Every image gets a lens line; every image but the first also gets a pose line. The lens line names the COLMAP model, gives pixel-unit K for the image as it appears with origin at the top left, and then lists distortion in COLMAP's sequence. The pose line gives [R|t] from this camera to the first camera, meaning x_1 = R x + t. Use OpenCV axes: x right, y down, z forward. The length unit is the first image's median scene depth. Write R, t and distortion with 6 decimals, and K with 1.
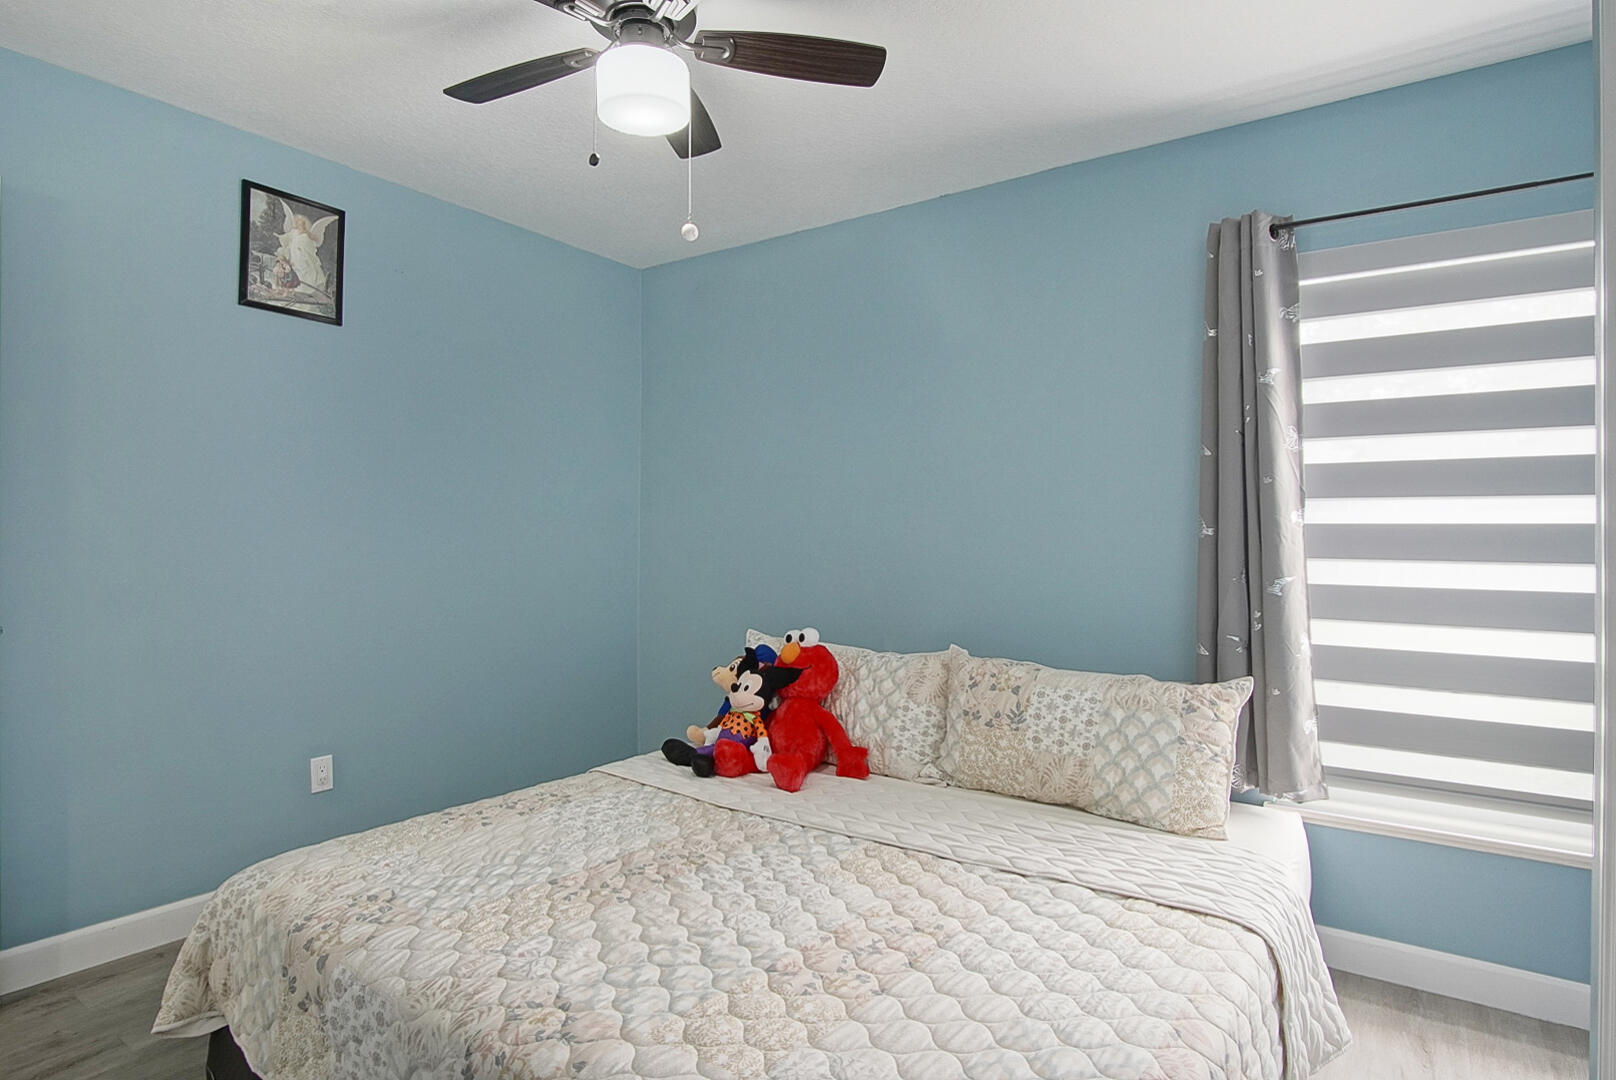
lens RADIAL K [[864.1, 0, 804.3], [0, 864.1, 543.5], [0, 0, 1]] dist [-0.033973, 0.009113]
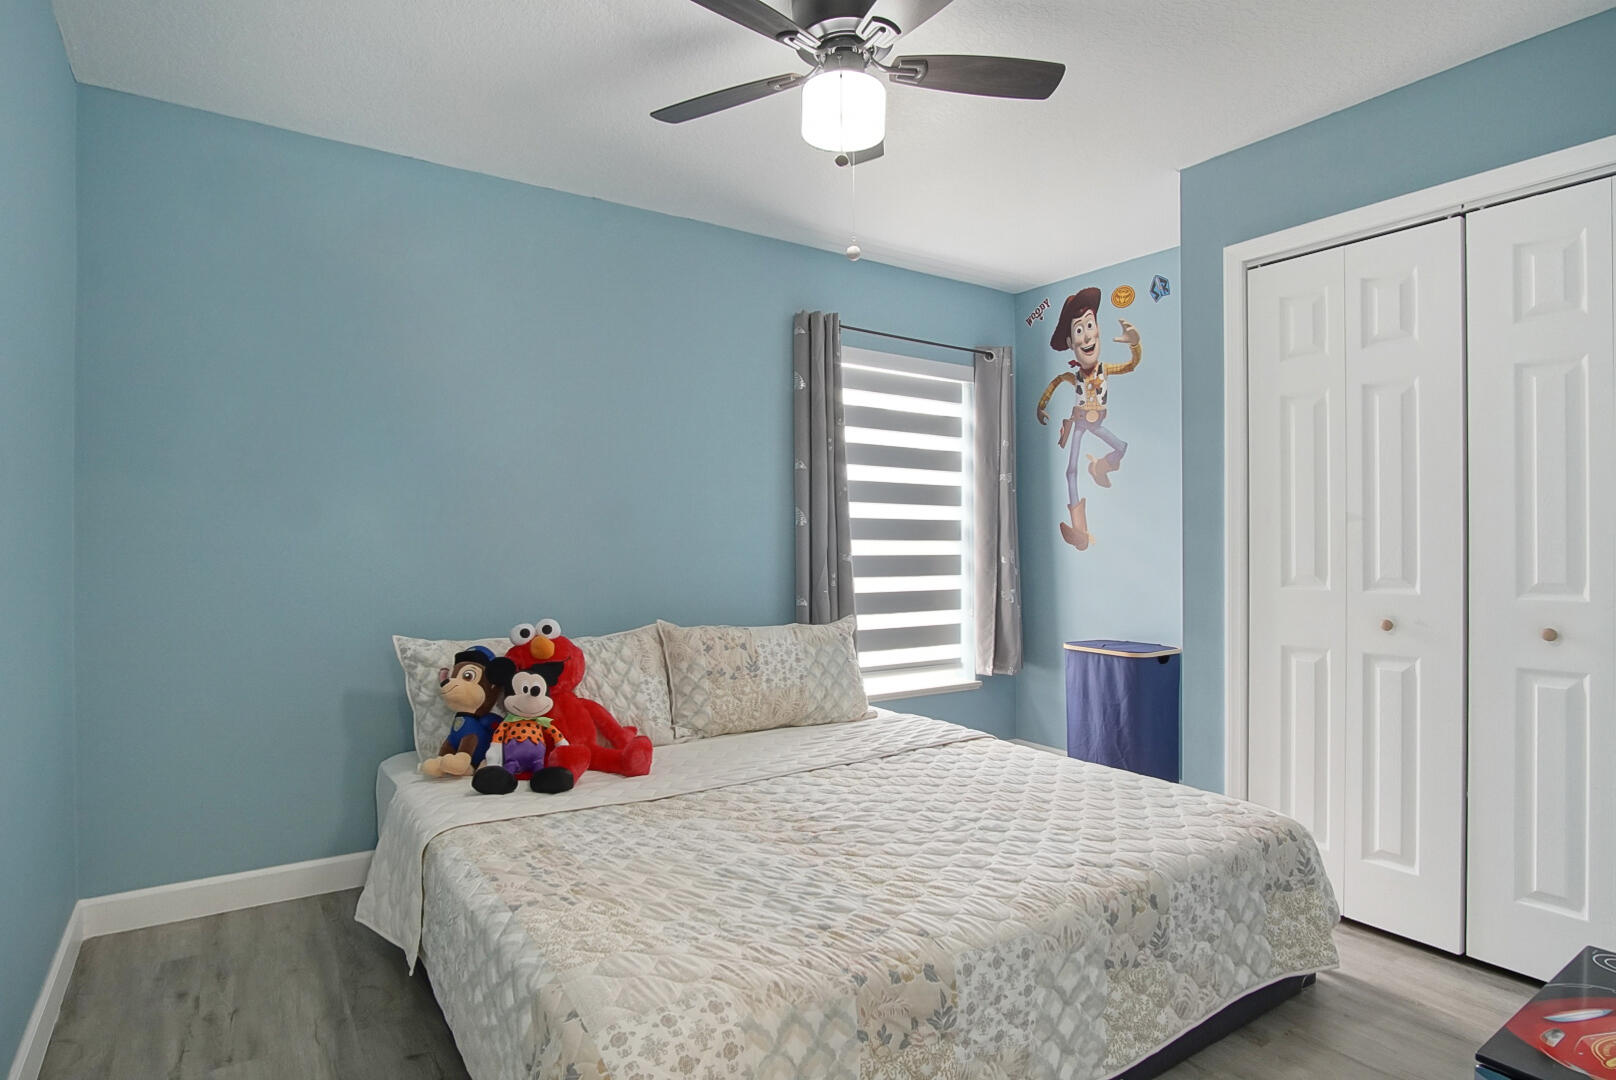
lens RADIAL K [[864.1, 0, 804.3], [0, 864.1, 543.5], [0, 0, 1]] dist [-0.033973, 0.009113]
pose [[0.352227, -0.009542, 0.935866, -0.915485], [0.004855, 0.999953, 0.008368, 0.012494], [-0.935902, 0.001596, 0.352256, 0.495959]]
